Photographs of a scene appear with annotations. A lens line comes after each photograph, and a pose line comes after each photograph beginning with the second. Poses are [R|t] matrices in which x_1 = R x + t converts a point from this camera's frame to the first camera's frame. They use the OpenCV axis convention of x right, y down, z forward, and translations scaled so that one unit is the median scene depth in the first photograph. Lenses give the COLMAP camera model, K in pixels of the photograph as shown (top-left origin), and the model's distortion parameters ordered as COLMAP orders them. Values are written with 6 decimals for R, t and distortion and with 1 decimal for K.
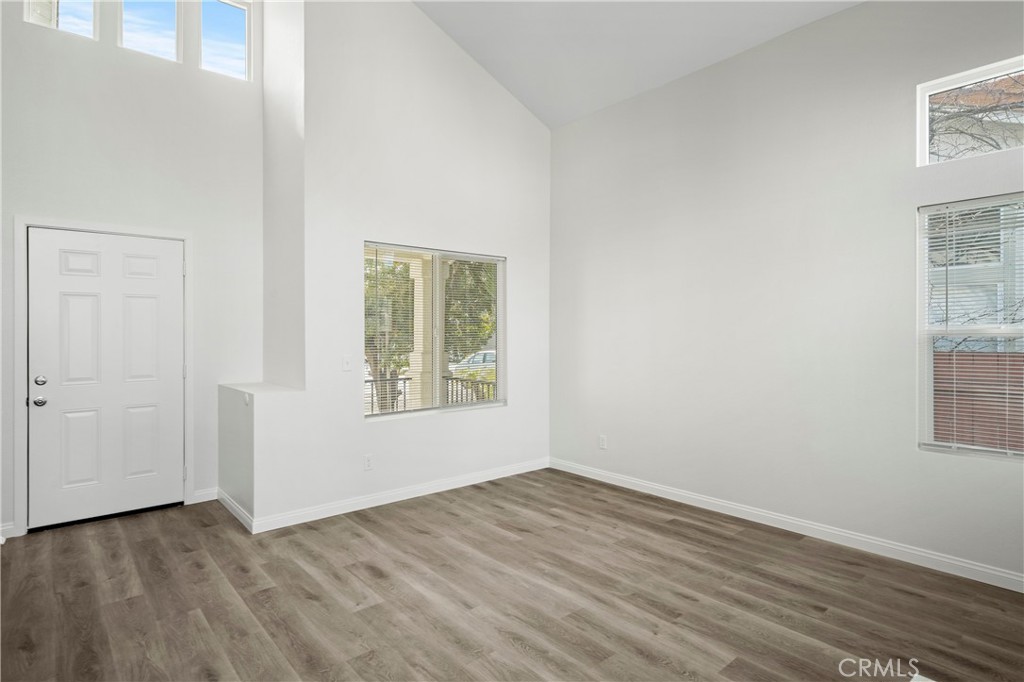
lens RADIAL K [[537.9, 0, 516.4], [0, 537.9, 336.1], [0, 0, 1]] dist [0.011509, 0.002681]
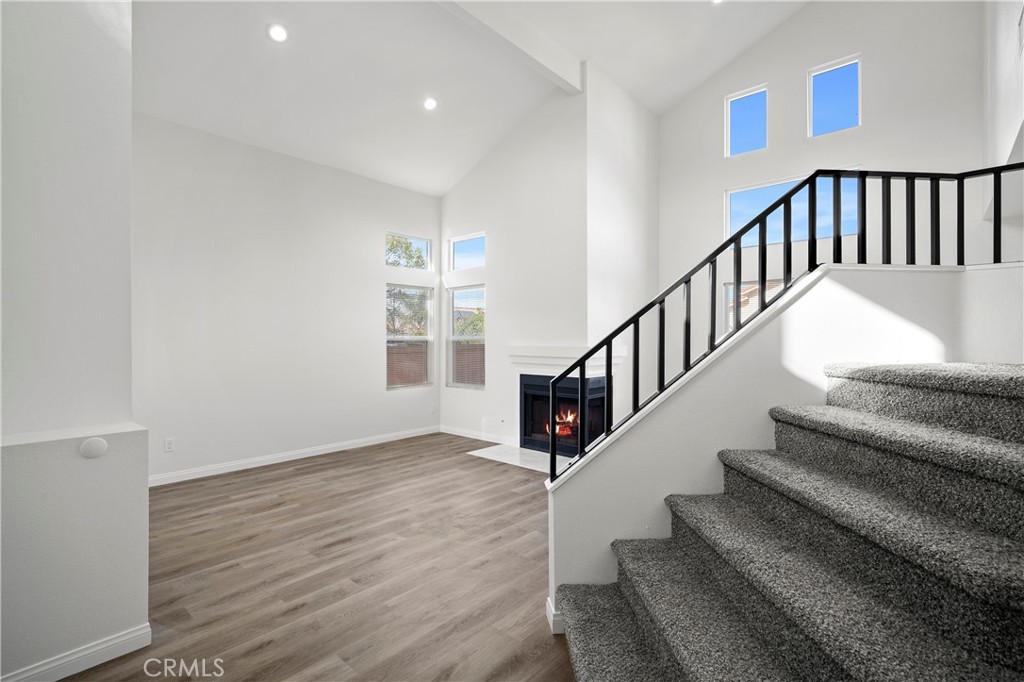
lens RADIAL K [[458.8, 0, 508.8], [0, 458.8, 342.1], [0, 0, 1]] dist [0.014702, 0.000226]
pose [[-0.115670, 0.001869, 0.993286, -1.164366], [0.008381, 0.999964, -0.000906, 0.012341], [-0.993252, 0.008220, -0.115681, 0.682560]]
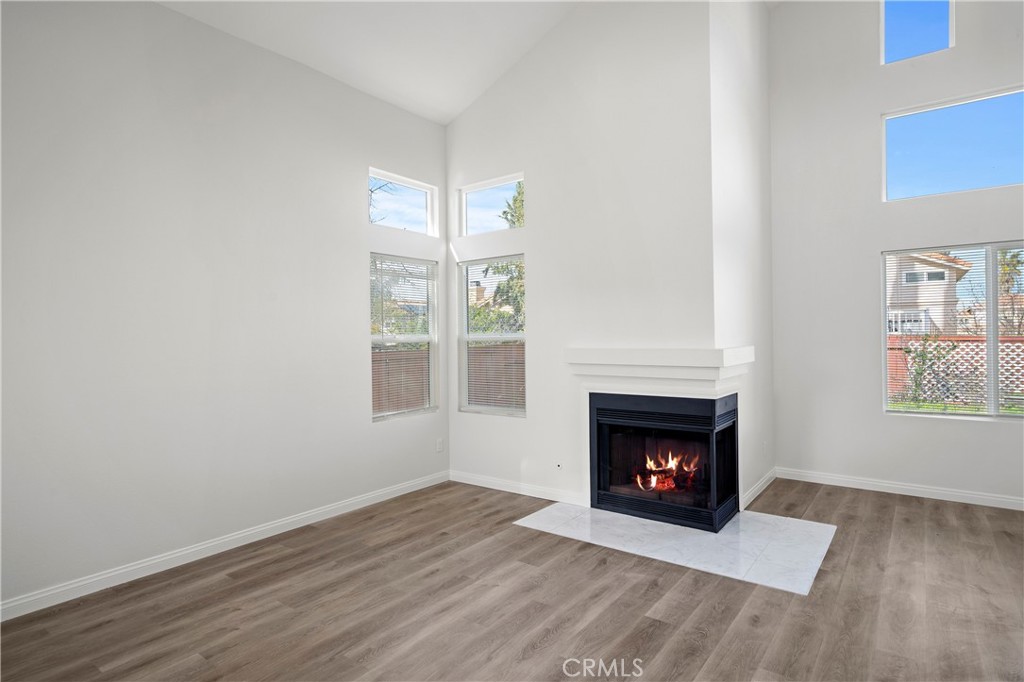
lens RADIAL K [[537.9, 0, 515.8], [0, 537.9, 337.8], [0, 0, 1]] dist [0.011509, 0.002681]
pose [[-0.203609, 0.008939, 0.979011, -0.688674], [0.020253, 0.999783, -0.004916, 0.001902], [-0.978843, 0.018827, -0.203746, 0.876456]]
